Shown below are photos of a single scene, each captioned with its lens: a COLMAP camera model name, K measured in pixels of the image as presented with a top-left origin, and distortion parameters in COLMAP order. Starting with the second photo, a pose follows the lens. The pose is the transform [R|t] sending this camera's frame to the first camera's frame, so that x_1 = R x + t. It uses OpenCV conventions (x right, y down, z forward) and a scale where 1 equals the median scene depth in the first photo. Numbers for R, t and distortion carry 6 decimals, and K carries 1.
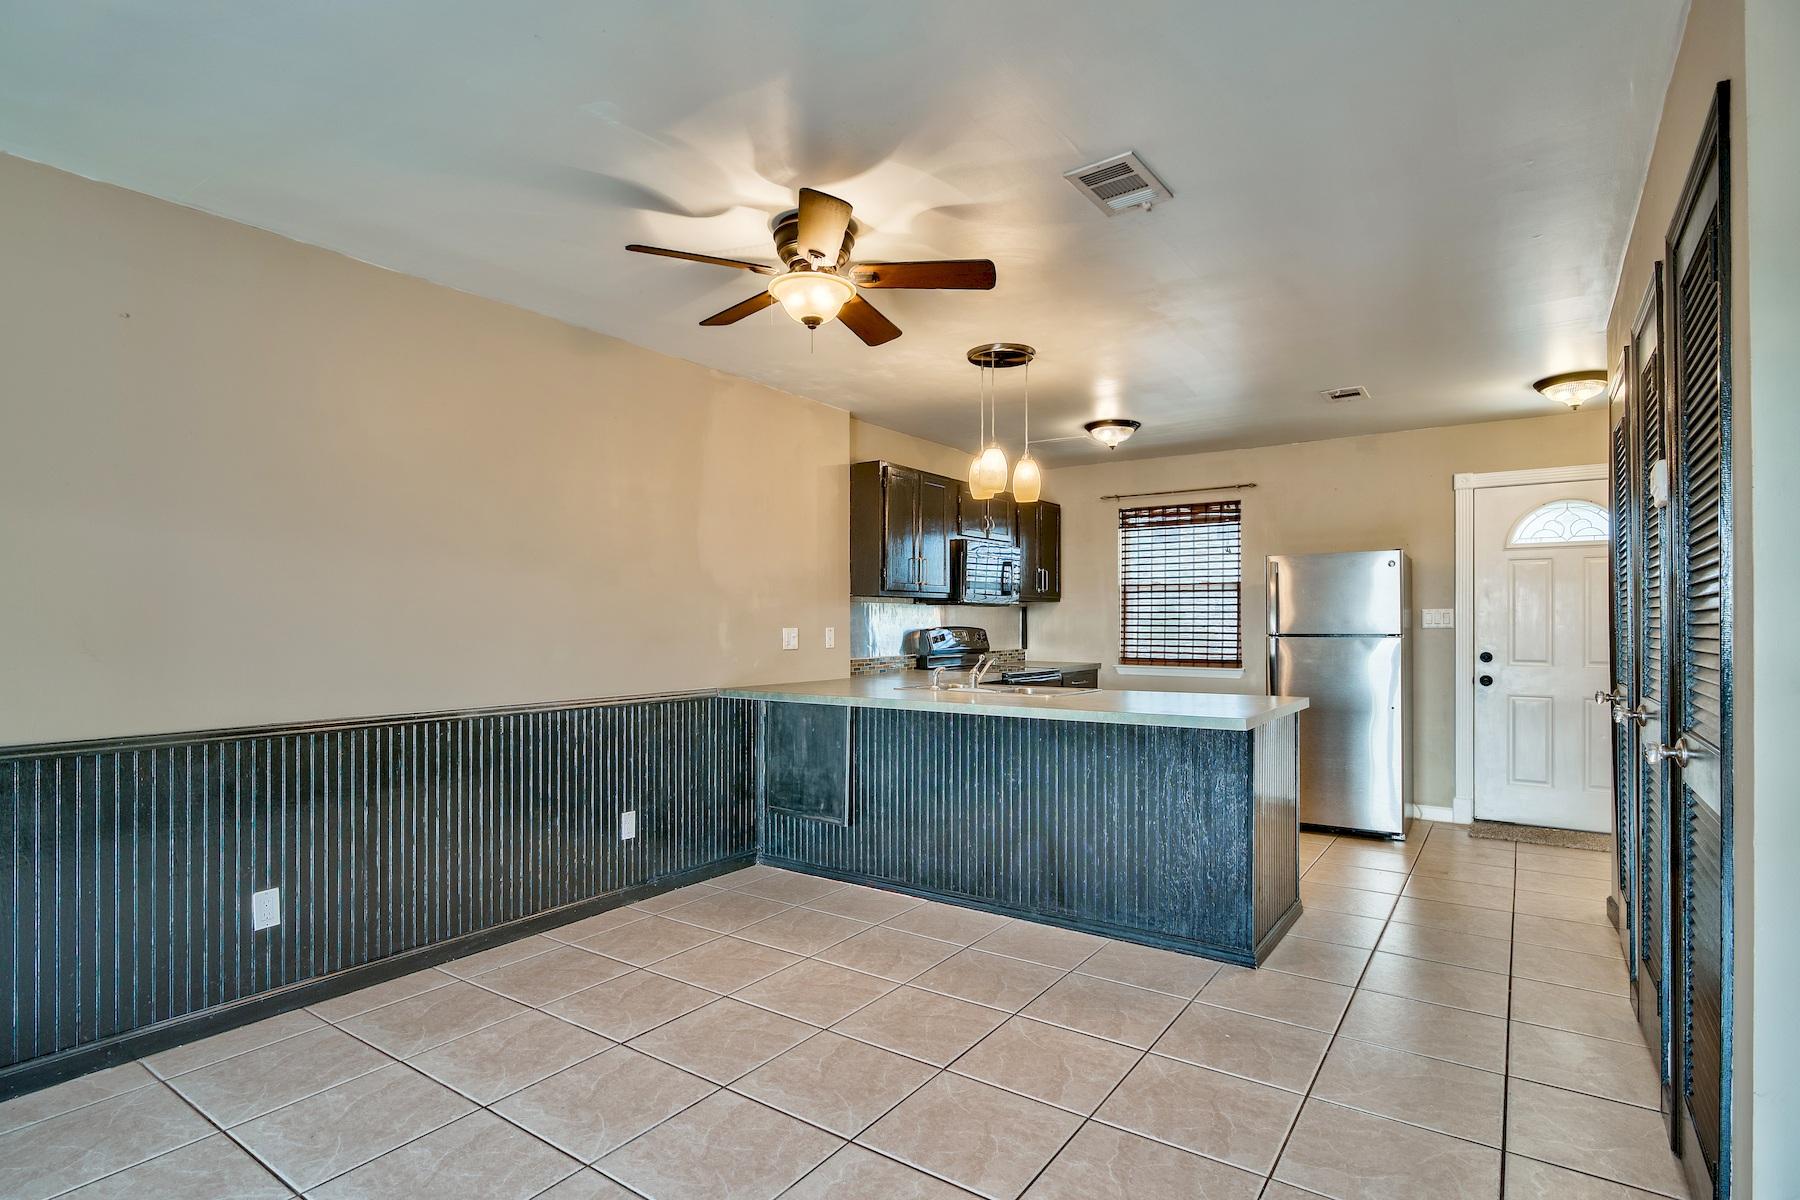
lens RADIAL K [[899.5, 0, 888.3], [0, 899.5, 620.4], [0, 0, 1]] dist [0.001463, 0.000204]
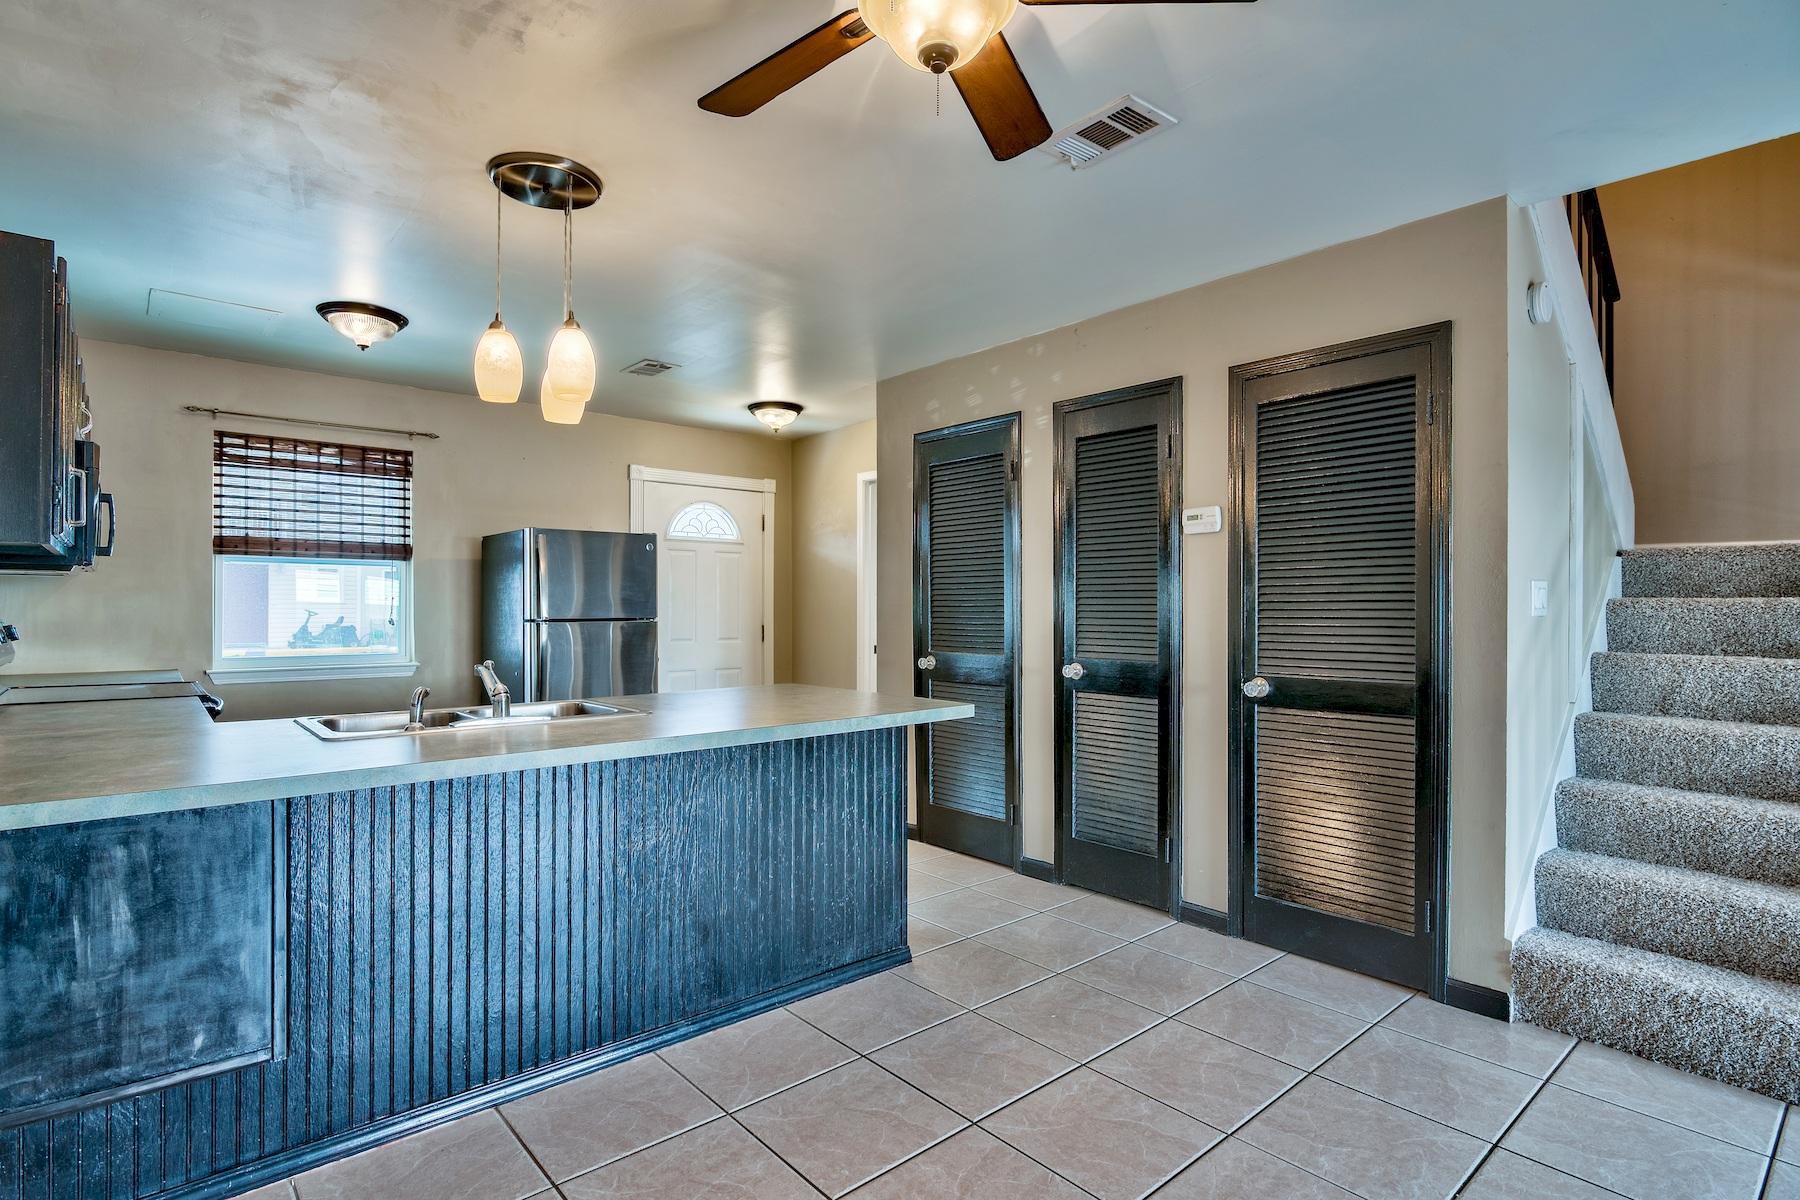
lens RADIAL K [[898.2, 0, 890.8], [0, 898.2, 602.3], [0, 0, 1]] dist [-0.005723, 0.001192]
pose [[0.237955, 0.004228, 0.971267, -0.300666], [-0.005002, 0.999983, -0.003128, 0.000071], [-0.971263, -0.004114, 0.237972, 0.435821]]
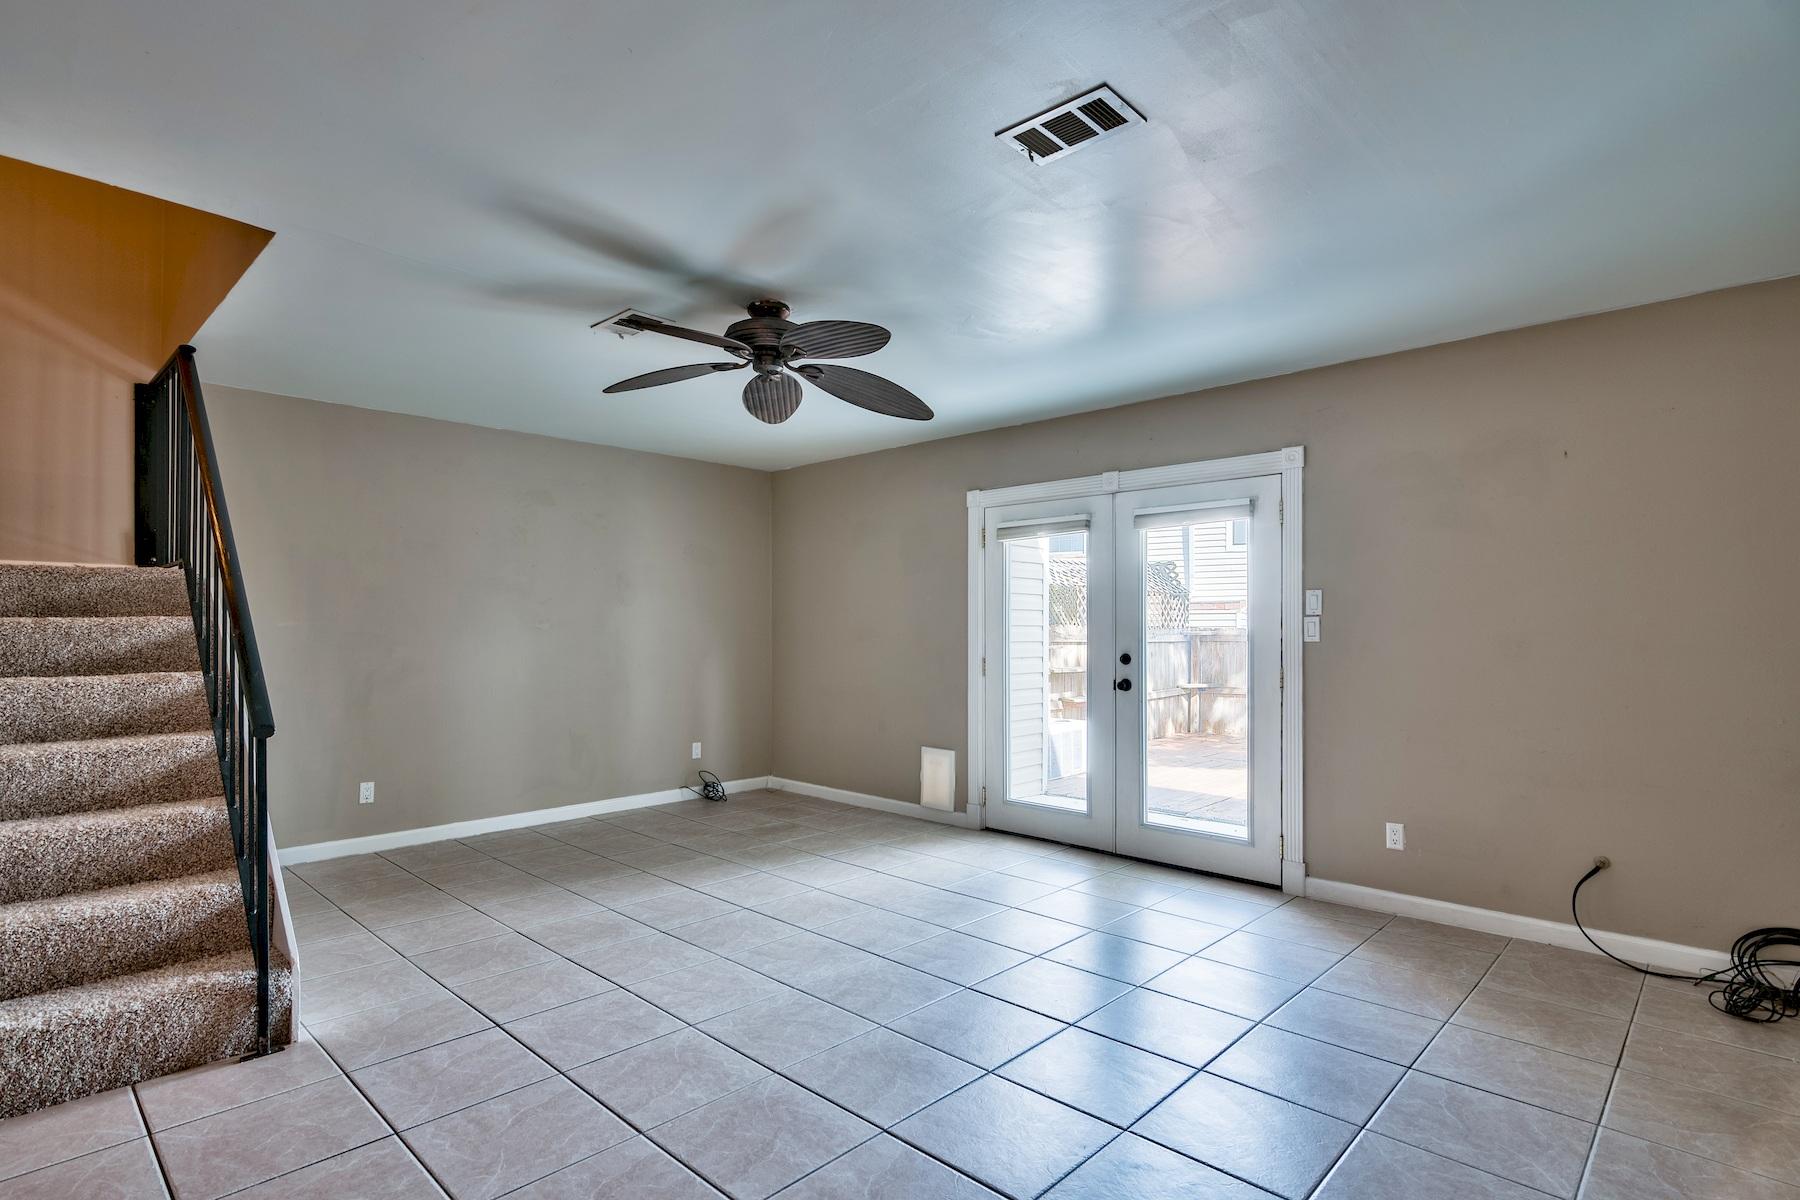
lens RADIAL K [[893.7, 0, 887.2], [0, 893.7, 624.6], [0, 0, 1]] dist [-0.002922, 0.000415]
pose [[-0.988845, 0.001645, 0.148939, -0.244401], [0.001231, 0.999995, -0.002867, -0.000603], [-0.148943, -0.002652, -0.988842, 0.511920]]
